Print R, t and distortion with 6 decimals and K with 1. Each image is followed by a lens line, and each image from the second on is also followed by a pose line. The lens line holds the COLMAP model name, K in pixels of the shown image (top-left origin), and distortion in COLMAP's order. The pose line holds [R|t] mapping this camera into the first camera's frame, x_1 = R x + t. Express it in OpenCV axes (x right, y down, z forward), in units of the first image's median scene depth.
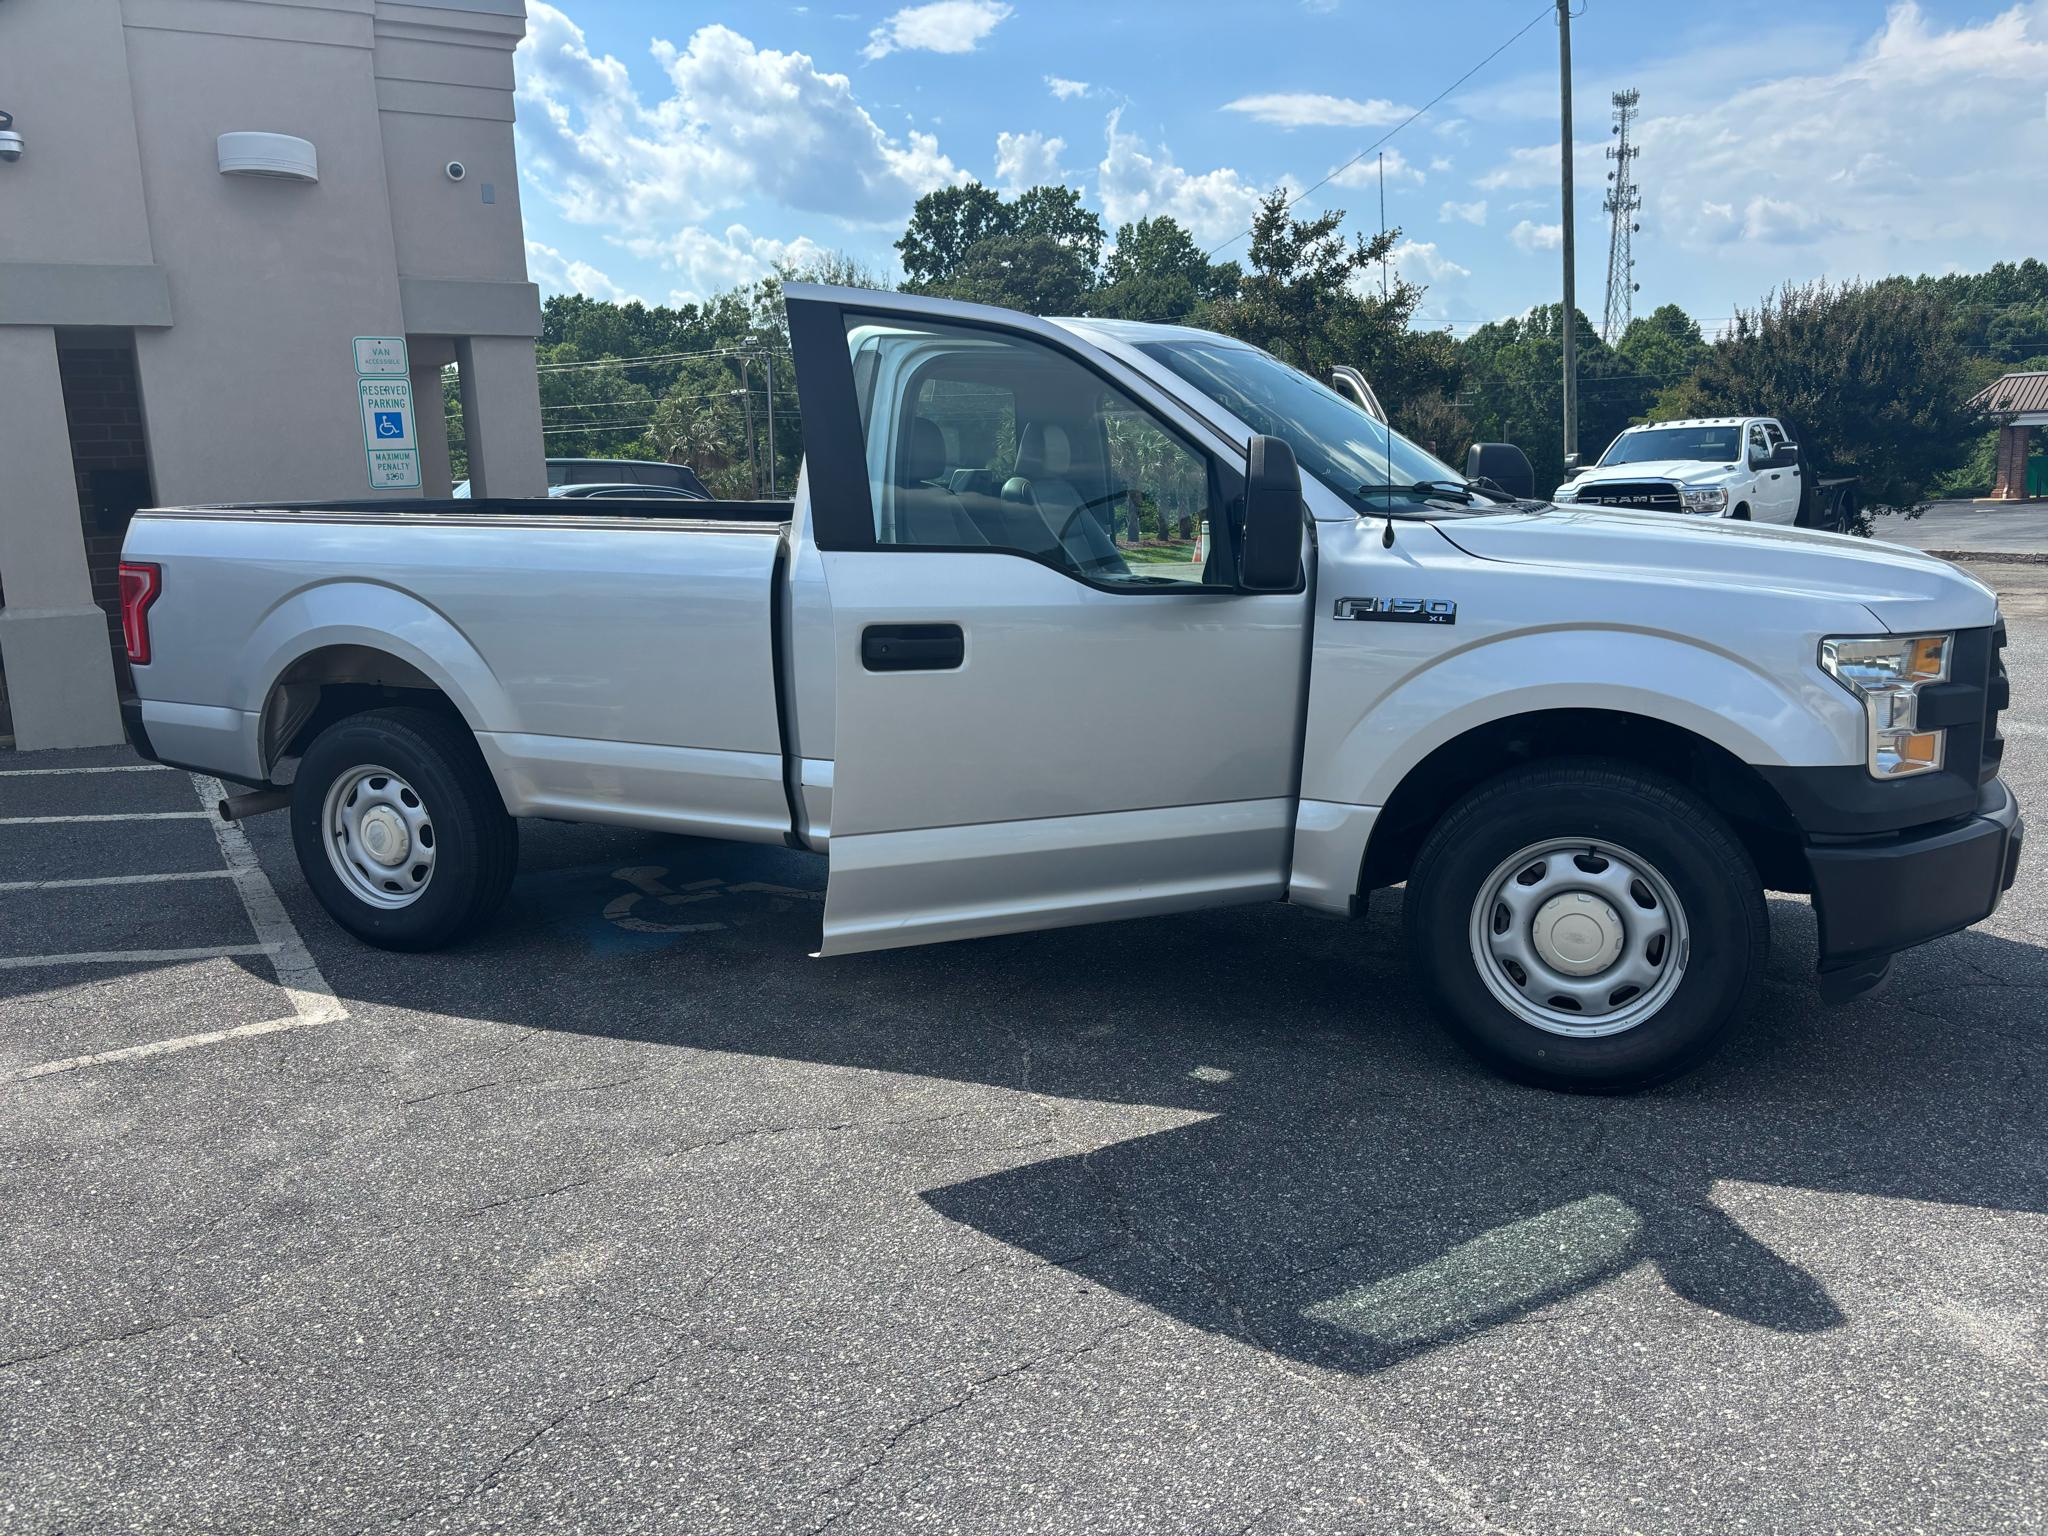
lens RADIAL K [[1553.4, 0, 1013.3], [0, 1553.4, 774.4], [0, 0, 1]] dist [0.037618, -0.042379]
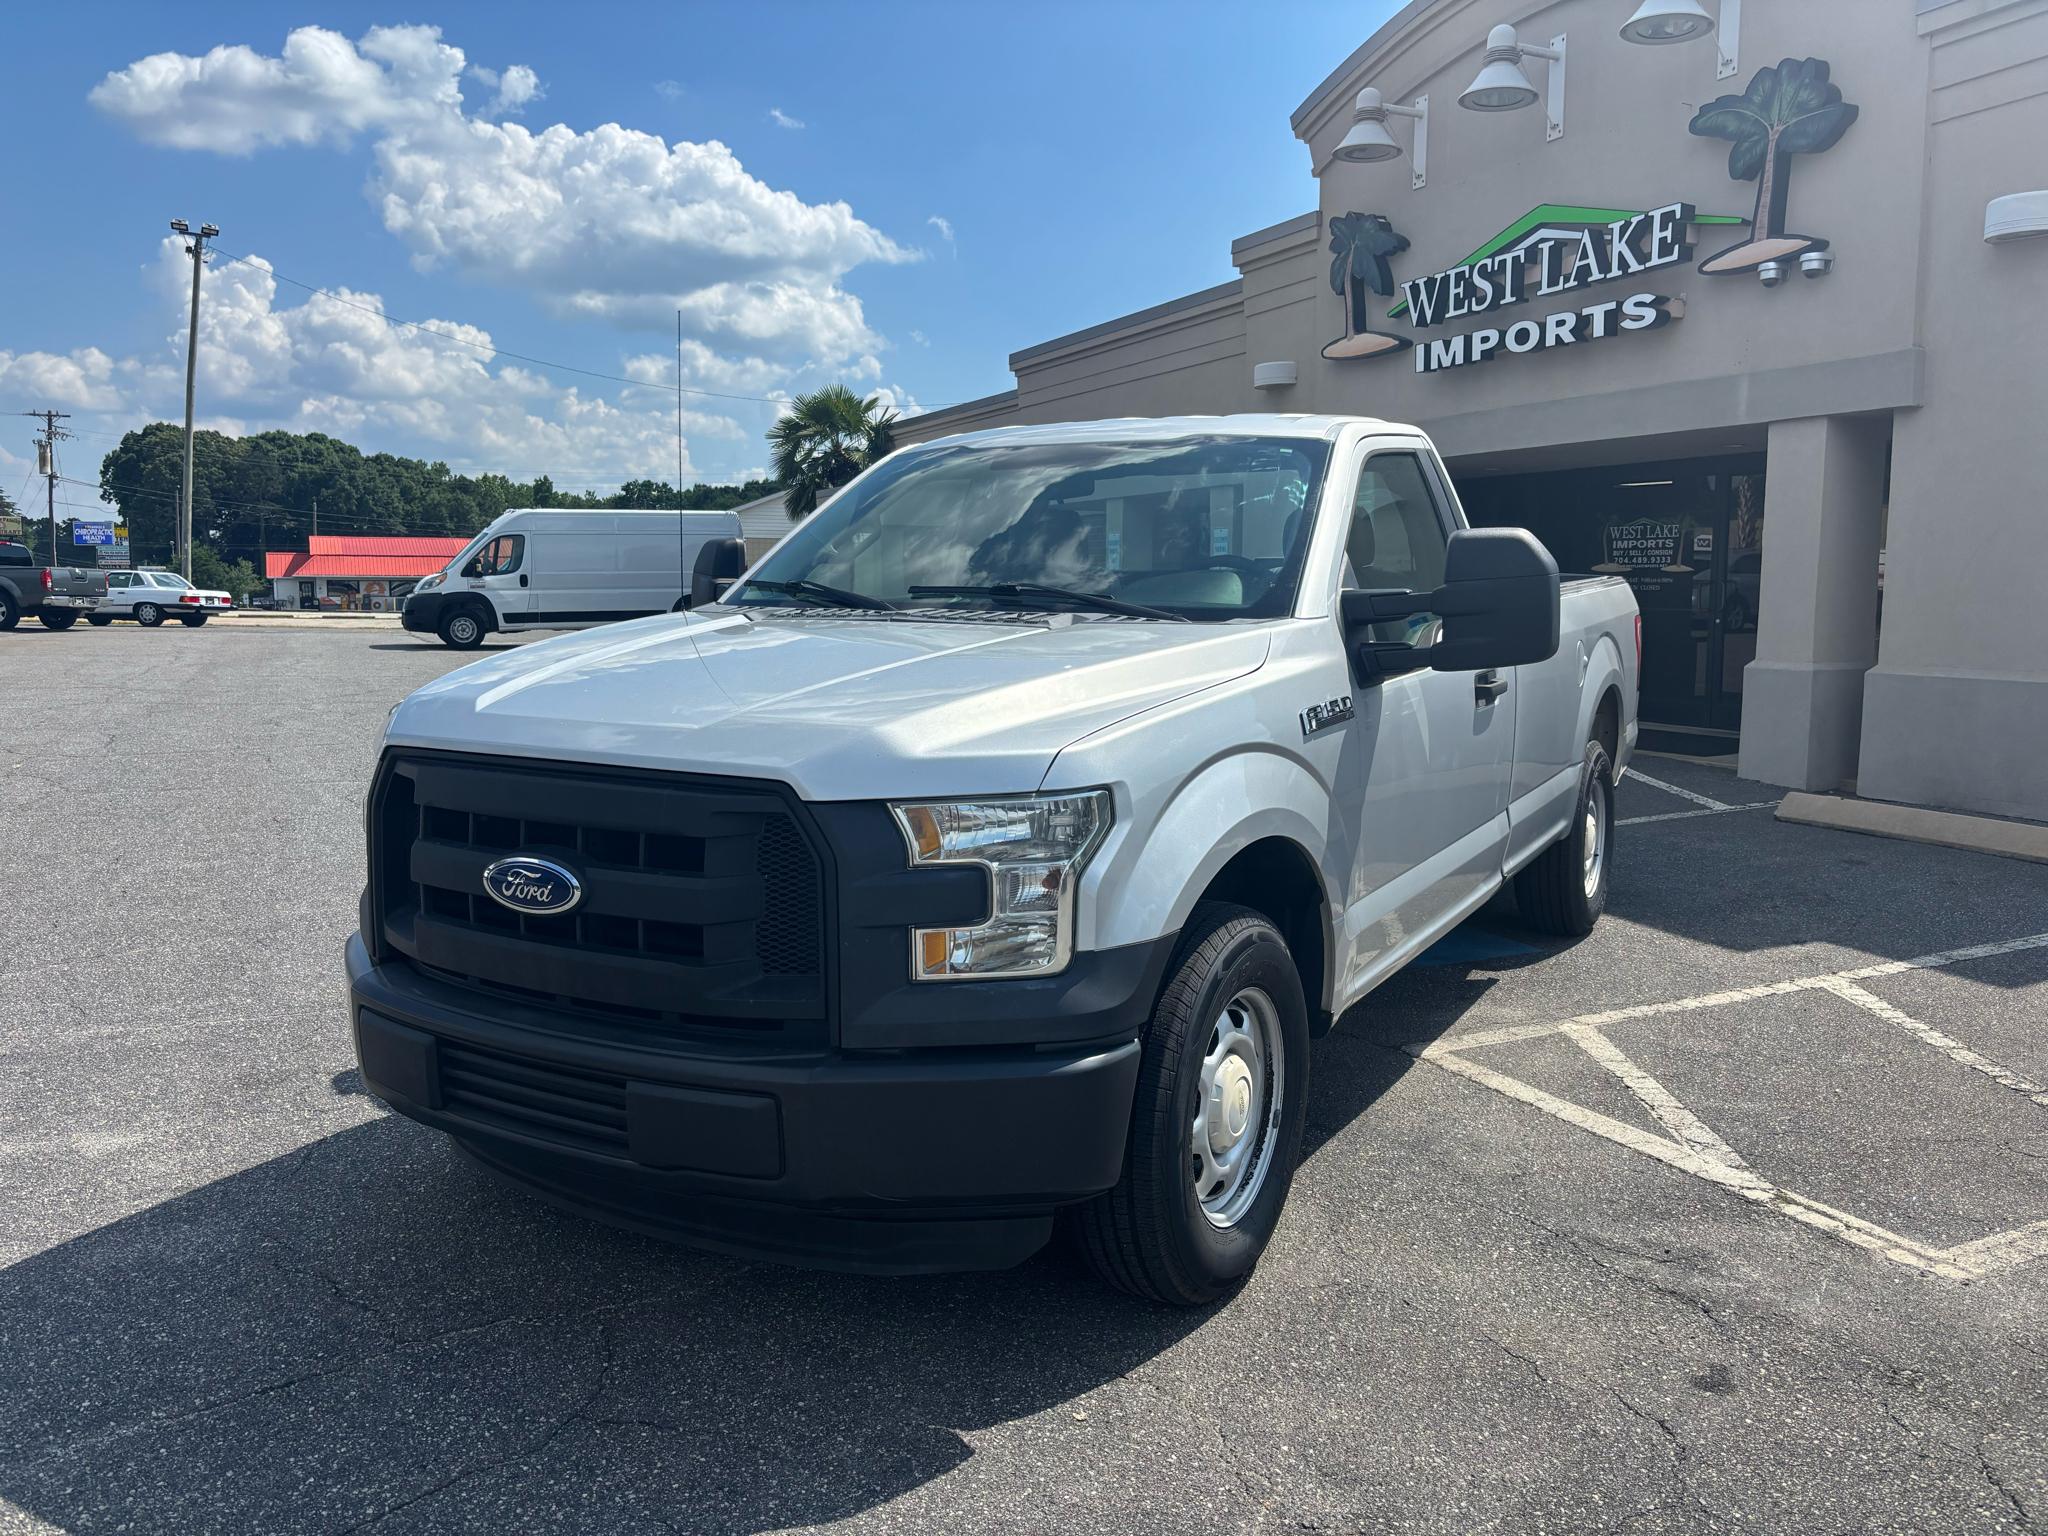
lens RADIAL K [[1553.4, 0, 1035.3], [0, 1553.4, 754.1], [0, 0, 1]] dist [0.037618, -0.042379]
pose [[-0.122692, 0.144681, -0.981842, 1.019093], [-0.188706, 0.967867, 0.166203, -0.221175], [0.974339, 0.205671, -0.091447, 1.016645]]
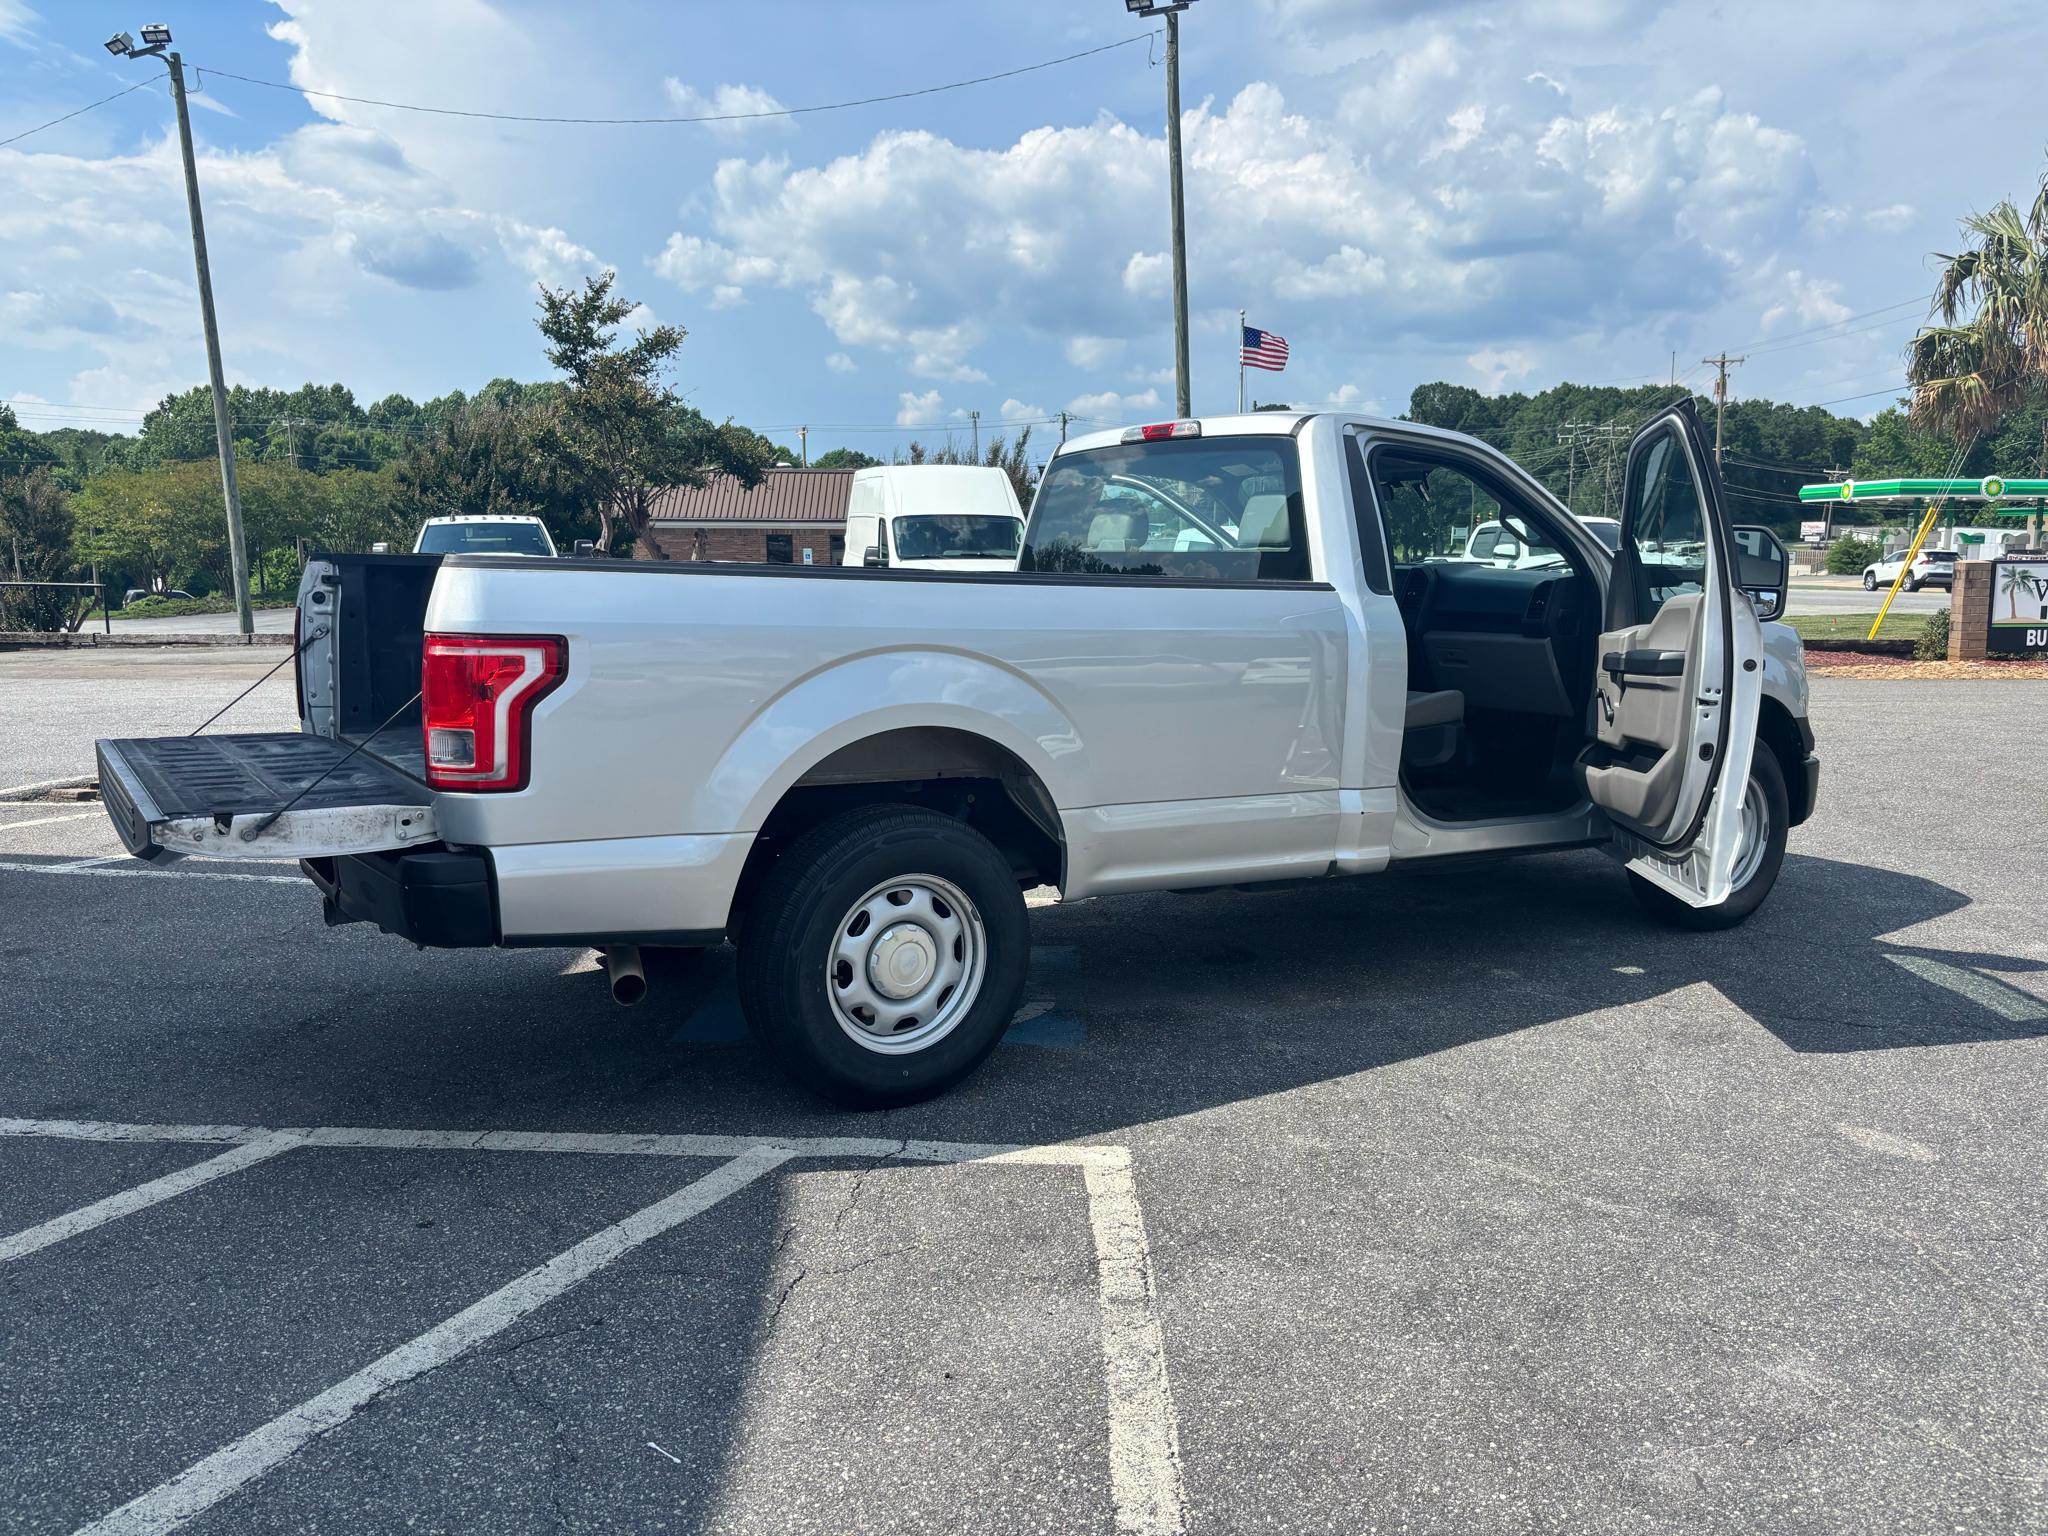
lens RADIAL K [[1553.4, 0, 1017.2], [0, 1553.4, 762.1], [0, 0, 1]] dist [0.037618, -0.042379]
pose [[0.553018, -0.080675, 0.829254, -1.033970], [0.137862, 0.990442, 0.004418, -0.059263], [-0.821684, 0.111880, 0.558854, 0.493504]]
